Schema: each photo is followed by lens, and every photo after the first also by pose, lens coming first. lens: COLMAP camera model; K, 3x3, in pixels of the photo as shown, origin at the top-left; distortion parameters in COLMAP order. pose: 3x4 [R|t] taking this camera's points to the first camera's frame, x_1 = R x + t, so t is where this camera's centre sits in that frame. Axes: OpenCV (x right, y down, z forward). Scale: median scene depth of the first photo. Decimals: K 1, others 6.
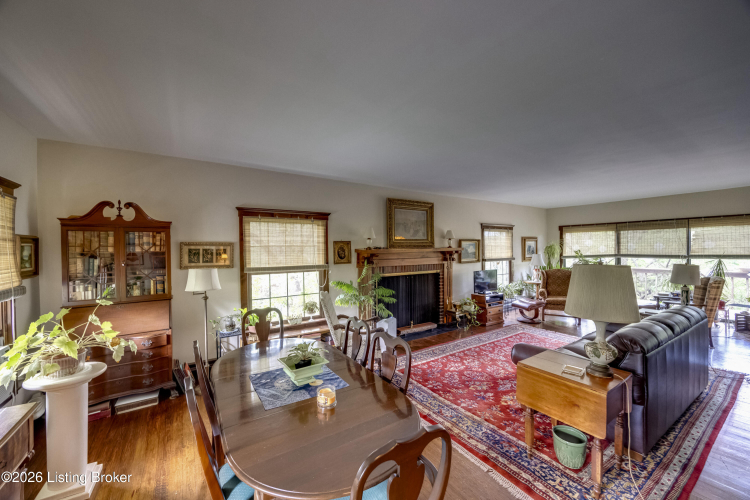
lens RADIAL K [[286.1, 0, 376.2], [0, 286.1, 254.2], [0, 0, 1]] dist [-0.001464, -0.000094]
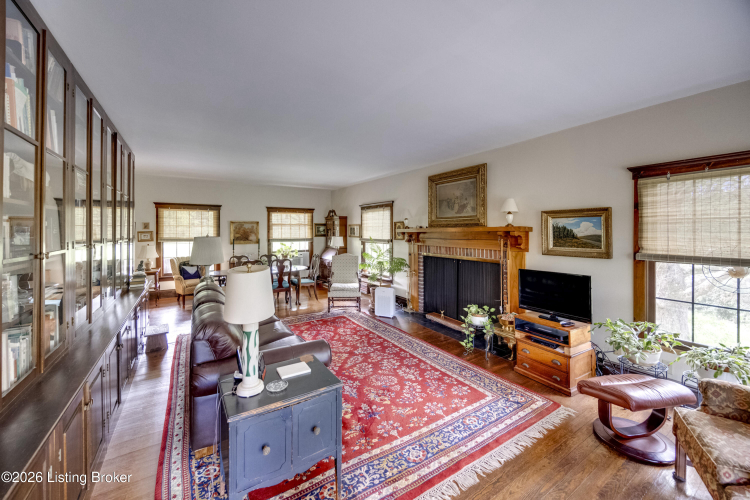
lens RADIAL K [[290.6, 0, 370.4], [0, 290.6, 229.5], [0, 0, 1]] dist [-0.001132, -0.000049]
pose [[-0.024351, 0.007348, -0.999676, 1.334618], [-0.017473, 0.999817, 0.007774, -0.023354], [0.999551, 0.017657, -0.024218, 1.045382]]
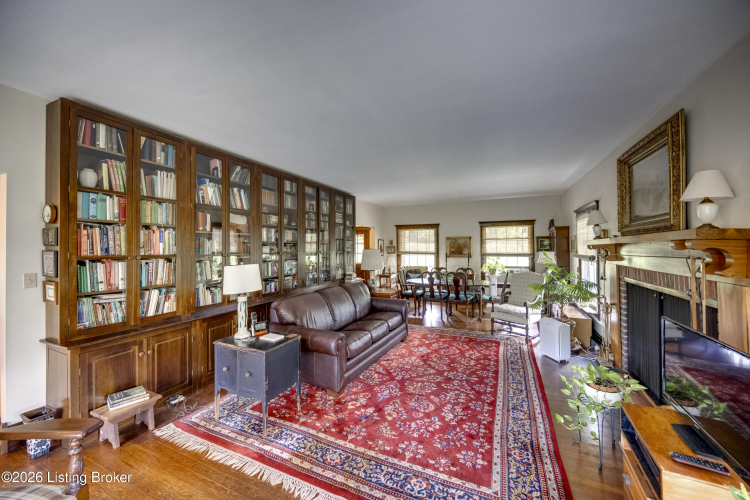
lens RADIAL K [[284.9, 0, 374.7], [0, 284.9, 241.3], [0, 0, 1]] dist [-0.002321, -0.000087]
pose [[-0.850405, 0.004547, -0.526109, 1.043812], [0.005907, 0.999982, -0.000905, -0.017445], [0.526096, -0.003877, -0.850417, 1.576800]]
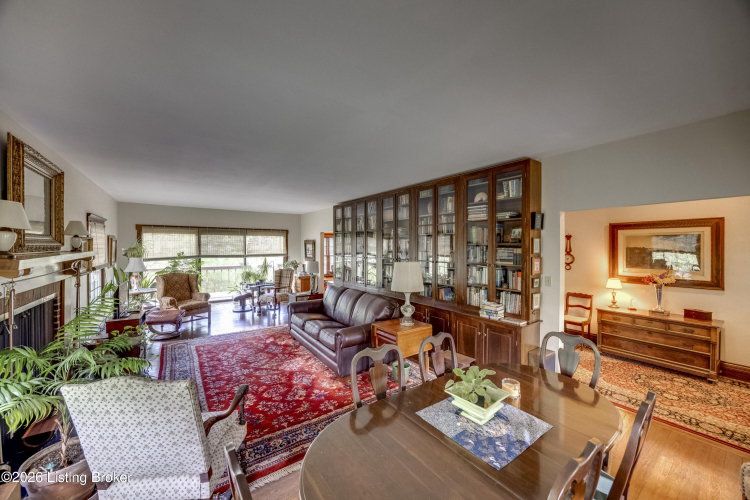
lens RADIAL K [[282.7, 0, 375.0], [0, 282.7, 250.0], [0, 0, 1]] dist [0.001420, 0.000016]
pose [[-0.033858, -0.004270, 0.999418, -0.494046], [0.016864, 0.999846, 0.004843, -0.026277], [-0.999284, 0.017018, -0.033781, 0.608145]]
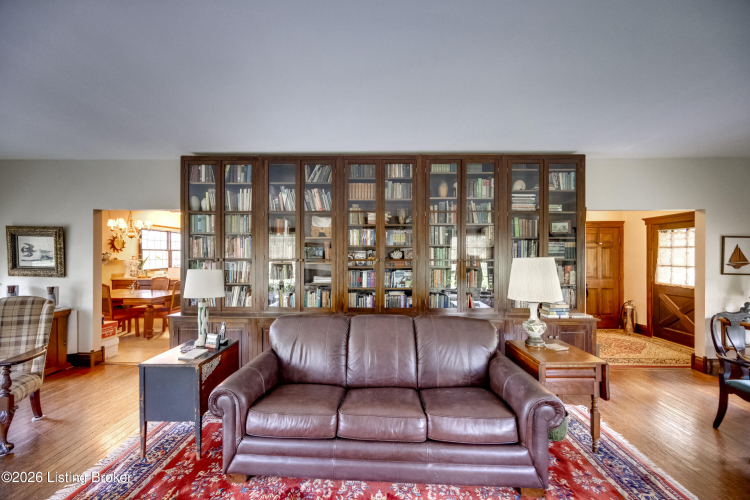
lens RADIAL K [[286.1, 0, 376.2], [0, 286.1, 254.2], [0, 0, 1]] dist [-0.001464, -0.000094]
pose [[-0.818380, 0.009928, 0.574591, 0.303681], [0.016016, 0.999856, 0.005537, 0.001852], [-0.574454, 0.013734, -0.818422, 1.170345]]
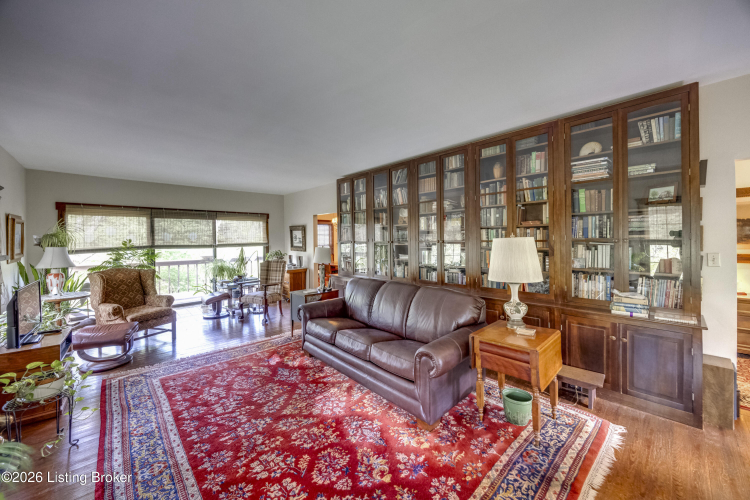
lens RADIAL K [[284.9, 0, 374.7], [0, 284.9, 241.3], [0, 0, 1]] dist [-0.002321, -0.000087]
pose [[-0.166297, 0.005337, 0.986061, -0.152935], [0.033067, 0.999453, 0.000167, 0.015501], [-0.985521, 0.032634, -0.166382, 0.861354]]
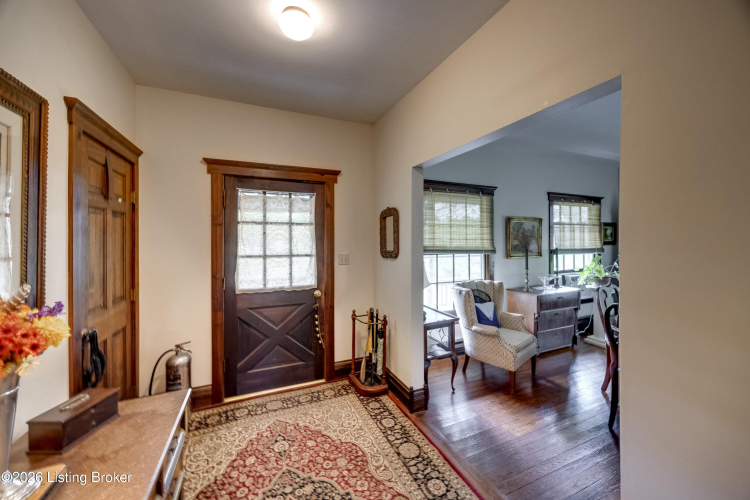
lens RADIAL K [[286.1, 0, 376.2], [0, 286.1, 254.2], [0, 0, 1]] dist [-0.001464, -0.000094]
pose [[-0.171797, 0.067134, -0.982842, 0.596956], [-0.015453, 0.997369, 0.070827, 0.019932], [0.985011, 0.027356, -0.170308, -0.138951]]
